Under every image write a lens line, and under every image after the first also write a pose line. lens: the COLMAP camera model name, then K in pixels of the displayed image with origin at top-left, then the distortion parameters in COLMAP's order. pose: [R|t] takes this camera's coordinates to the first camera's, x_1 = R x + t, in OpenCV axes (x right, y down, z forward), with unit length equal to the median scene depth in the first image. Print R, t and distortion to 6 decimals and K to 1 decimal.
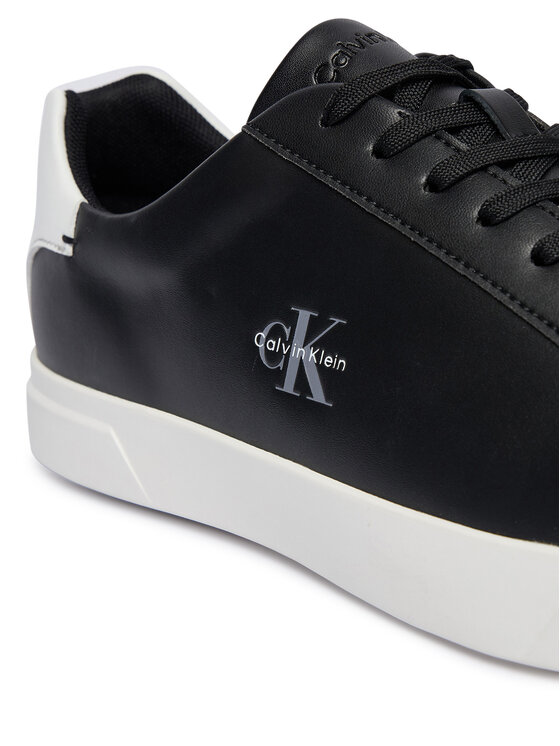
lens RADIAL K [[1450.9, 0, 280.0], [0, 1450.9, 373.0], [0, 0, 1]] dist [0.025525, -3.627654]
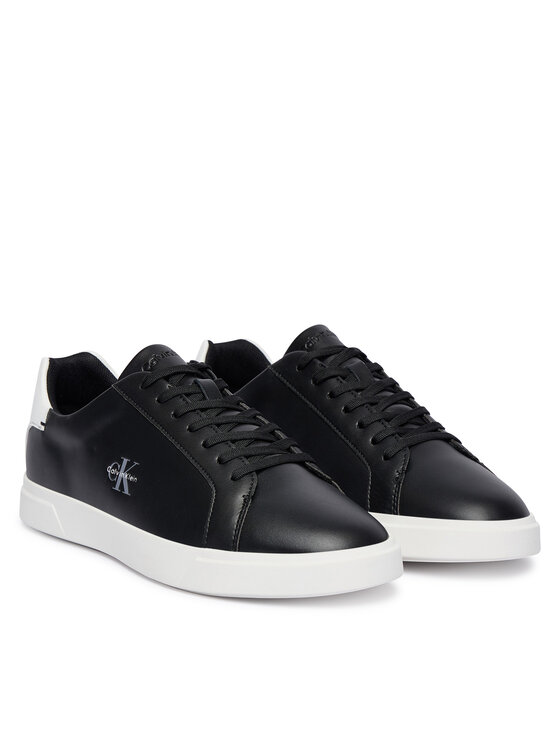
lens RADIAL K [[2194.3, 0, 280.0], [0, 2194.3, 373.0], [0, 0, 1]] dist [-1.095667, -0.255264]
pose [[0.992655, 0.090098, -0.080742, 0.562762], [-0.100363, 0.985926, -0.133702, 0.283732], [0.067560, 0.140824, 0.987727, -2.701351]]
